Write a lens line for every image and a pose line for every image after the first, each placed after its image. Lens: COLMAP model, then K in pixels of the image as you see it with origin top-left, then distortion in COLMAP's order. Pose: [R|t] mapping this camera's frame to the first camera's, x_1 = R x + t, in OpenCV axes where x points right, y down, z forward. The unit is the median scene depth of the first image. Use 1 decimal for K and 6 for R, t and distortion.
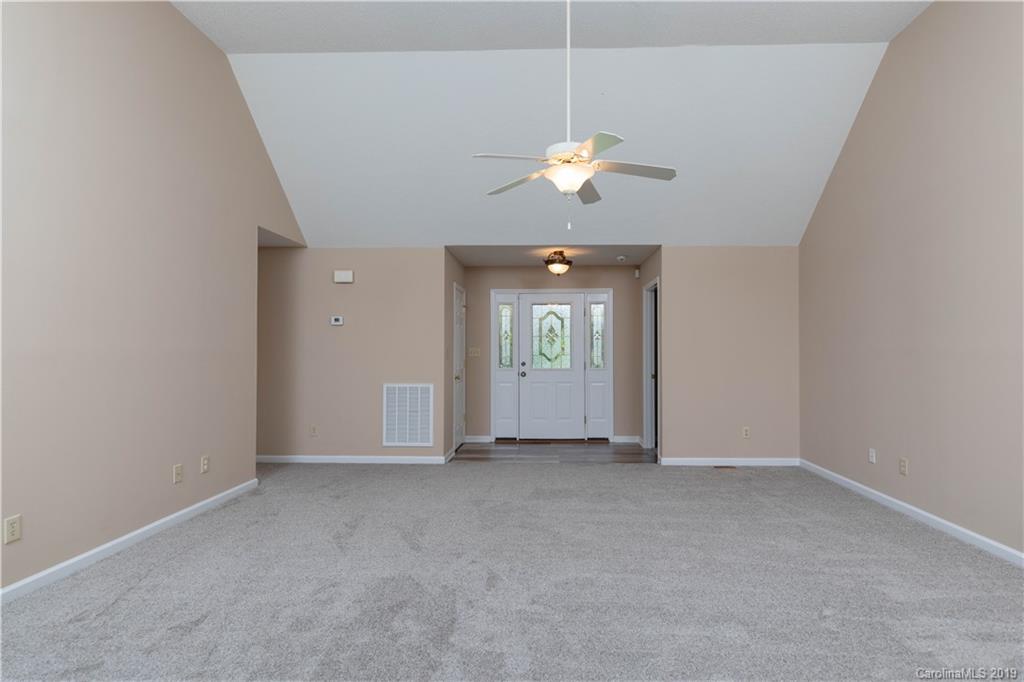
lens RADIAL K [[547.0, 0, 512.0], [0, 547.0, 341.0], [0, 0, 1]] dist [0.003005, 0.000420]
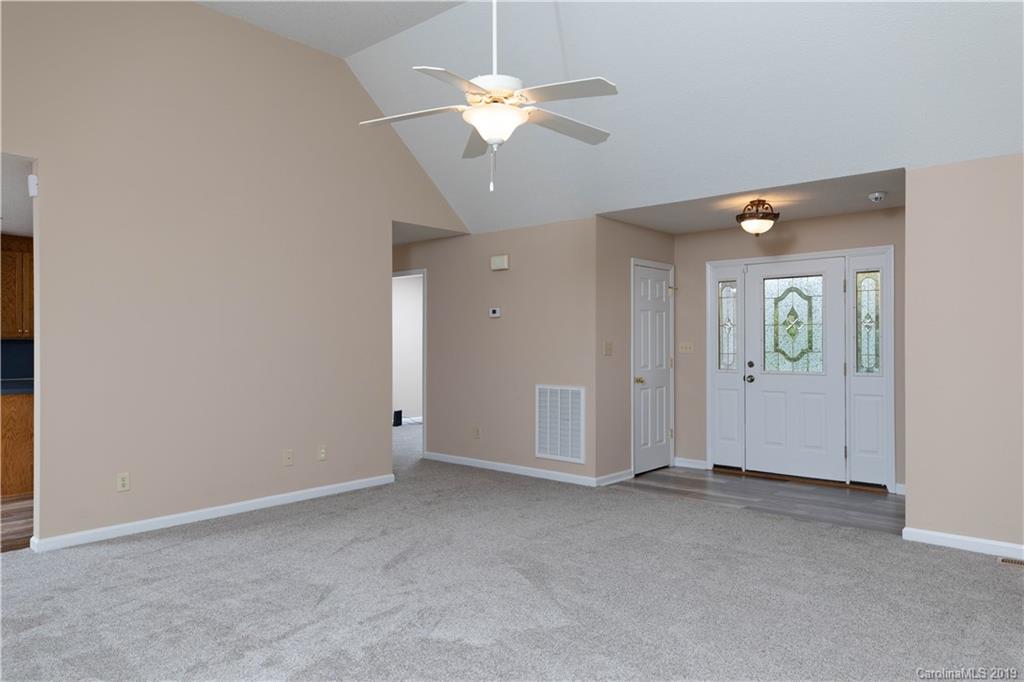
lens RADIAL K [[675.0, 0, 512.0], [0, 675.0, 341.0], [0, 0, 1]] dist [0.016887, -0.002190]
pose [[0.770925, -0.003407, -0.636917, 0.346562], [0.013279, 0.999854, 0.010724, -0.001697], [0.636788, -0.016725, 0.770858, 0.135648]]
